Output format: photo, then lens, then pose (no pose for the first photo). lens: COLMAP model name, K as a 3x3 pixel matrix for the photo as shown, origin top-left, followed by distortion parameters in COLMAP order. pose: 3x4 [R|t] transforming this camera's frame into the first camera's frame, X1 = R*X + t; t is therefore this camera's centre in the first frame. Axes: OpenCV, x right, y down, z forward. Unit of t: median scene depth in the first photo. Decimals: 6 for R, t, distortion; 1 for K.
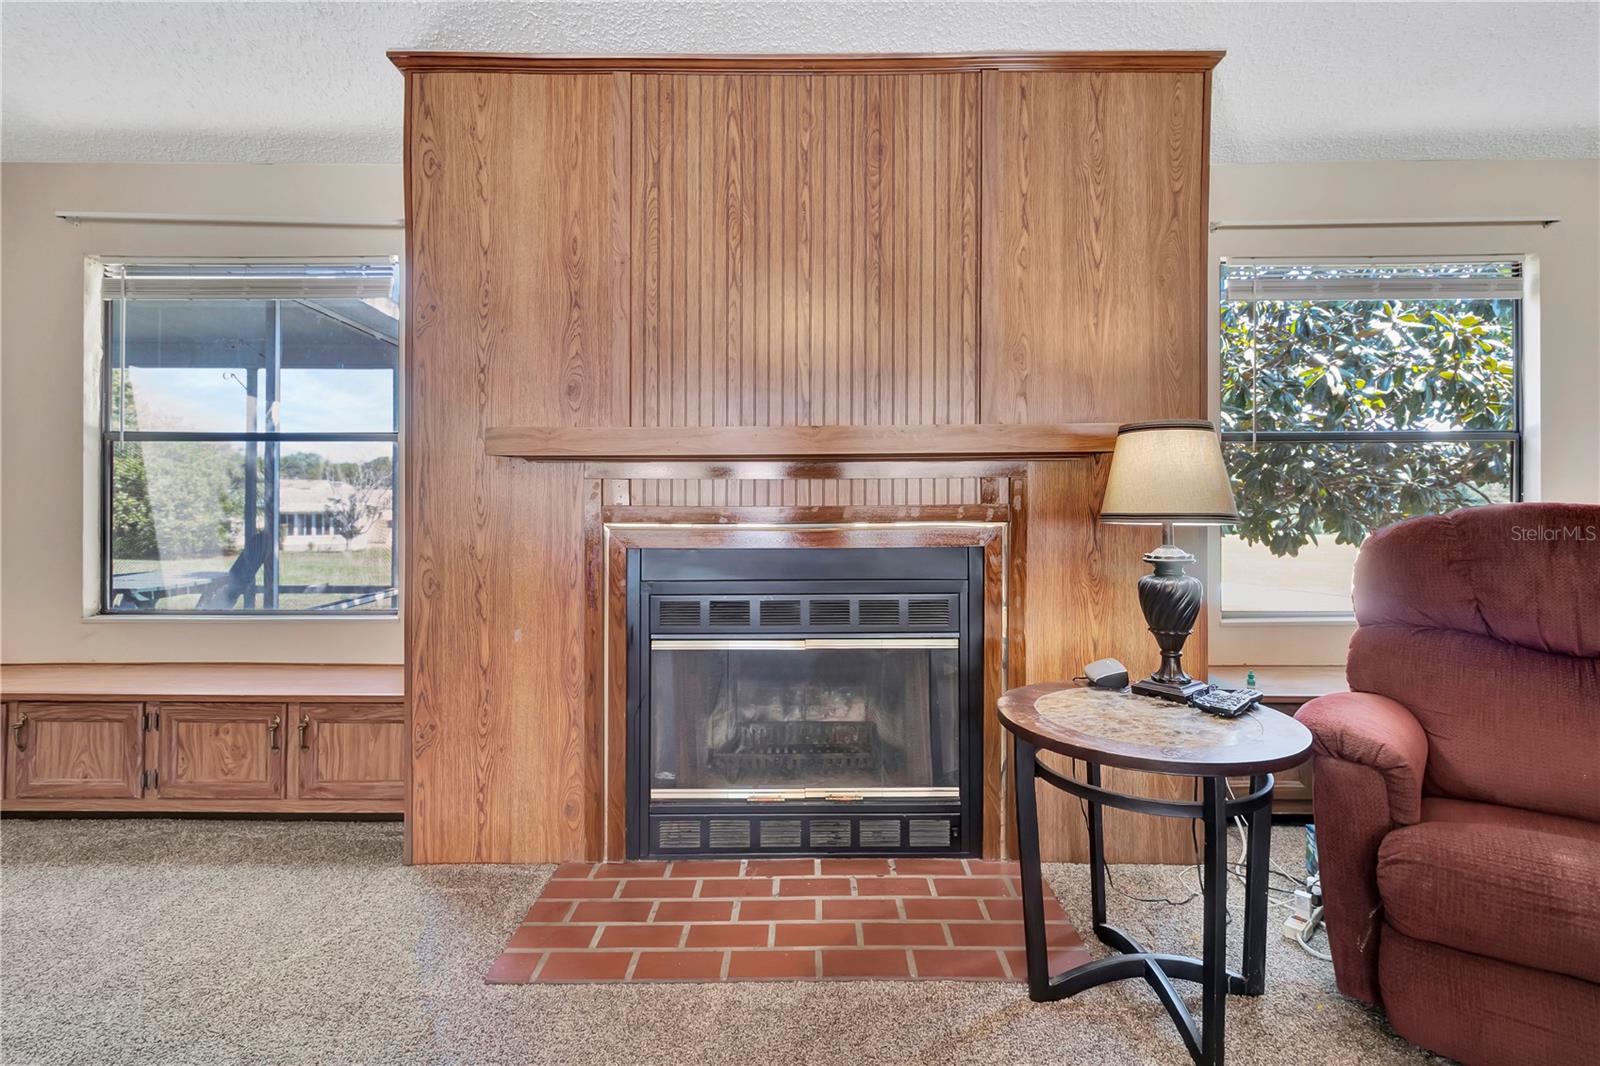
lens RADIAL K [[747.6, 0, 789.4], [0, 747.6, 491.9], [0, 0, 1]] dist [0.000478, -0.000025]
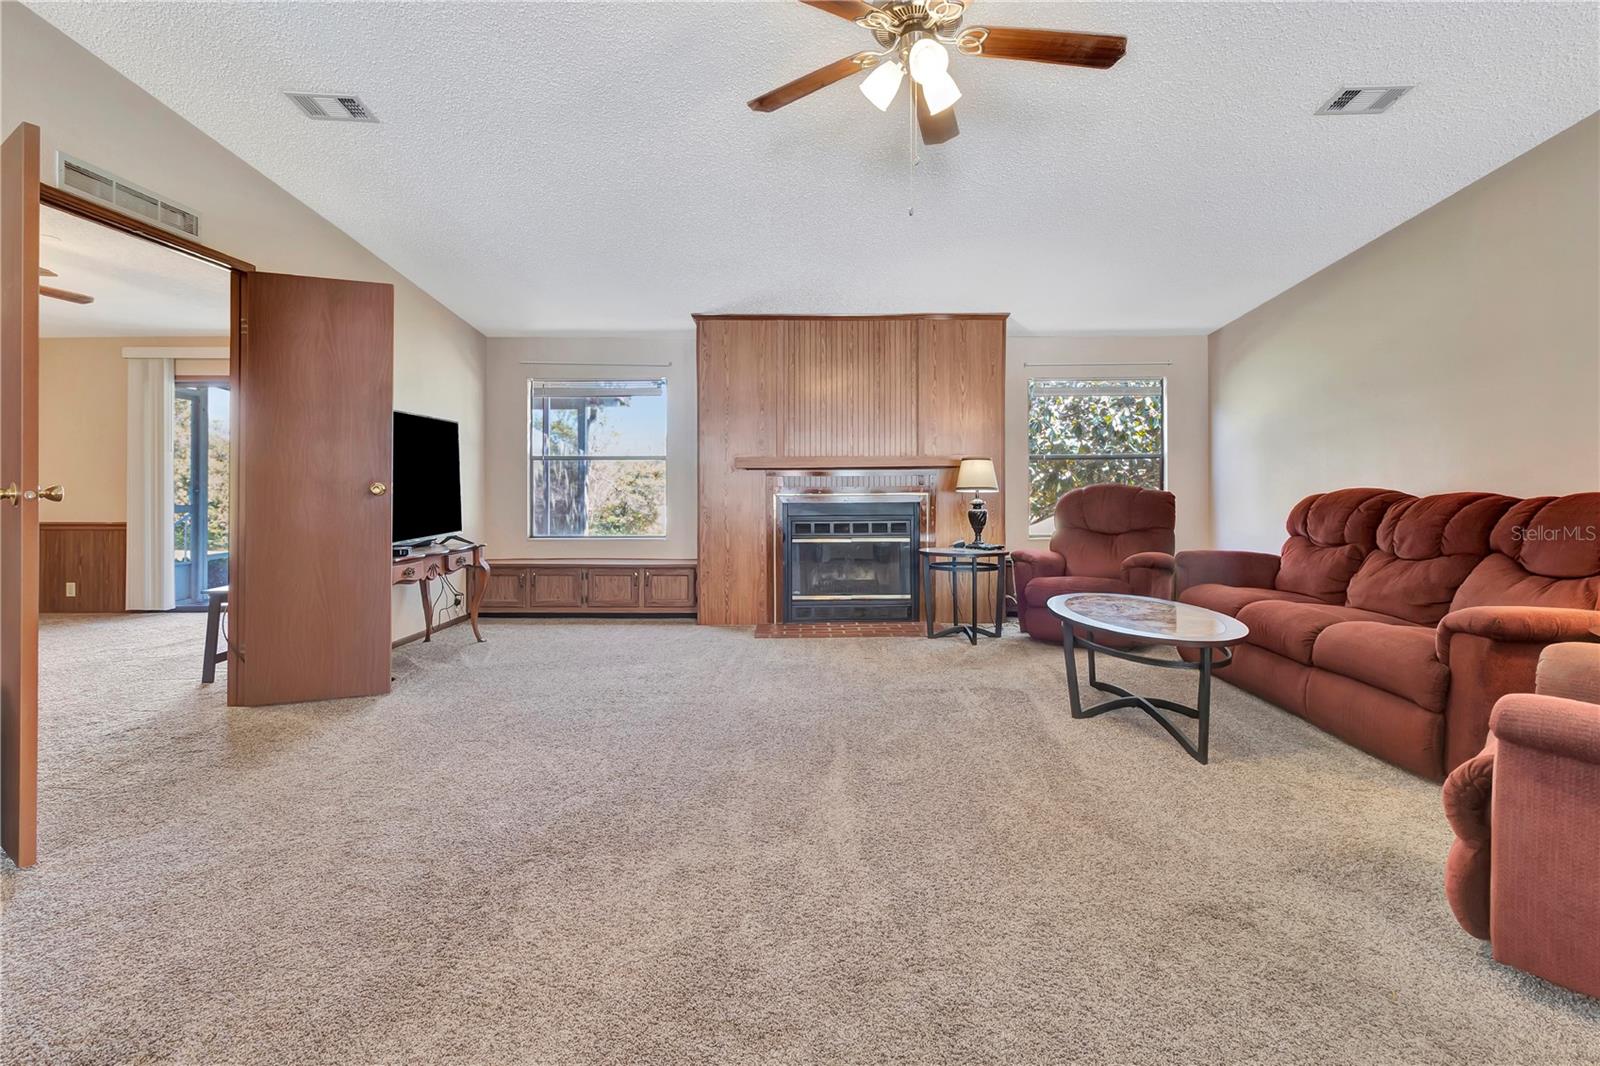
lens RADIAL K [[747.6, 0, 790.4], [0, 747.6, 488.0], [0, 0, 1]] dist [0.000478, -0.000025]
pose [[0.999986, -0.003848, 0.003561, -0.198619], [0.003844, 0.999992, 0.001348, 0.019307], [-0.003567, -0.001335, 0.999993, -1.595154]]
